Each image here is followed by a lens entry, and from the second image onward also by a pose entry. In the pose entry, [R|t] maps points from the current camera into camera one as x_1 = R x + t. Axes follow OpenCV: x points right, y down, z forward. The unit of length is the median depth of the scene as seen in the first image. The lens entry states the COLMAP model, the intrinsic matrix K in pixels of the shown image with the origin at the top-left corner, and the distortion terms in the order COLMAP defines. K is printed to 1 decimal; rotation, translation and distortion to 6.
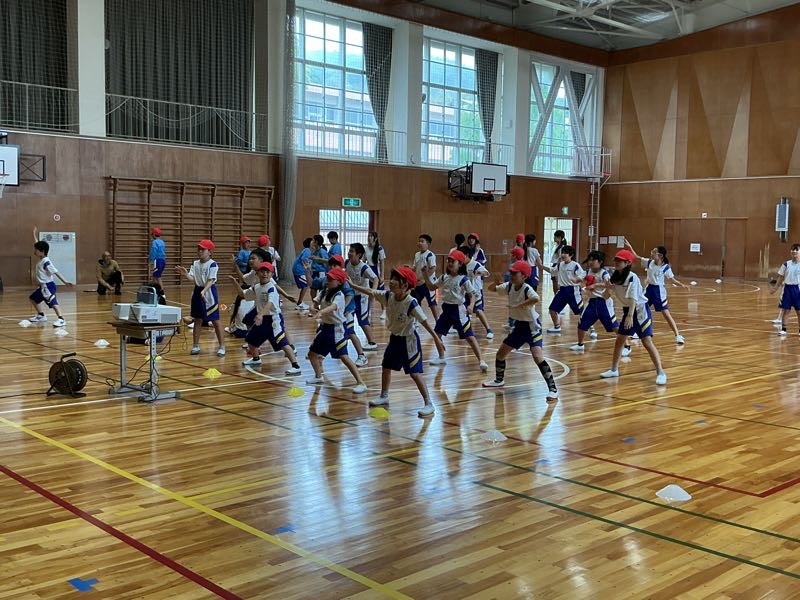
lens RADIAL K [[912.5, 0, 405.7], [0, 912.5, 287.6], [0, 0, 1]] dist [0.092936, 0.000000]
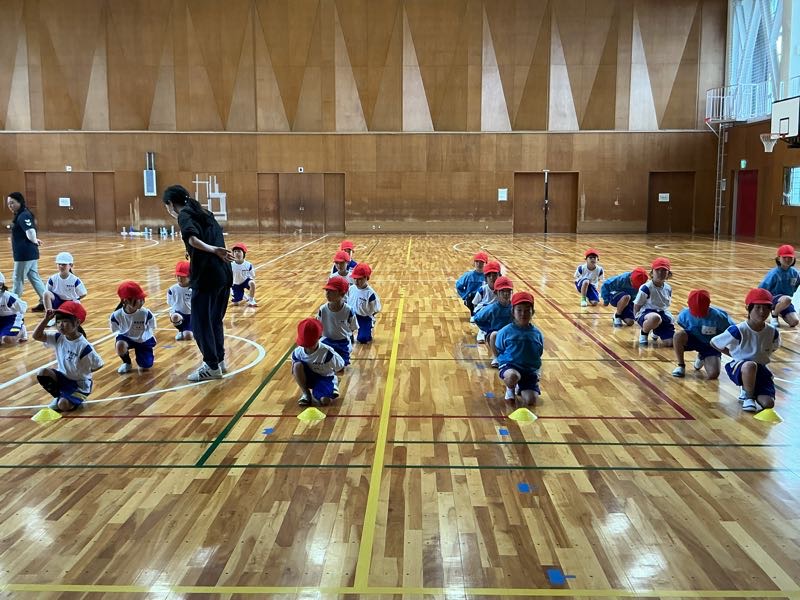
lens RADIAL K [[873.4, 0, 409.0], [0, 873.4, 302.9], [0, 0, 1]] dist [0.050800, 0.000000]
pose [[0.697641, -0.106423, 0.708499, -0.110502], [0.055151, 0.993949, 0.094994, -0.006146], [-0.714322, -0.027197, 0.699289, 0.090639]]
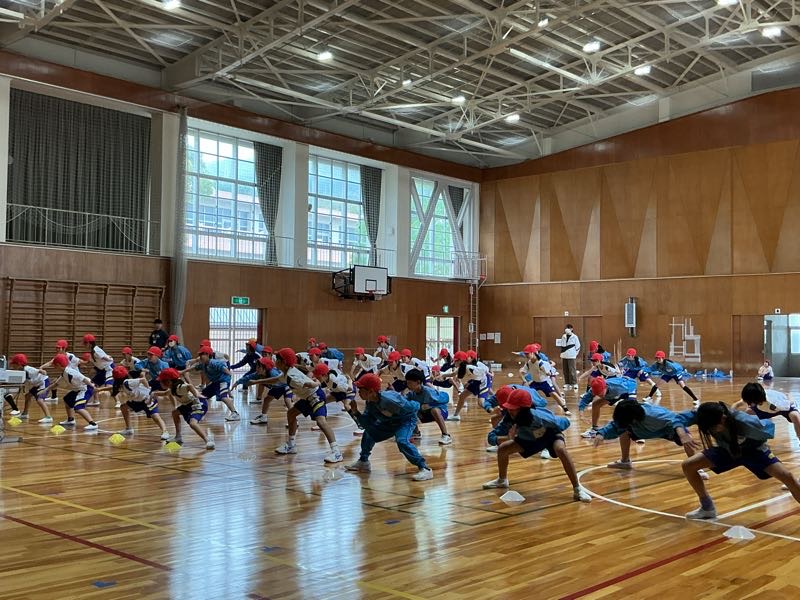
lens RADIAL K [[912.5, 0, 407.7], [0, 912.5, 286.1], [0, 0, 1]] dist [0.092936, 0.000000]
pose [[0.997003, -0.001790, 0.077348, 0.050304], [0.010839, 0.993106, -0.116722, 0.017403], [-0.076606, 0.117210, 0.990148, -0.092873]]
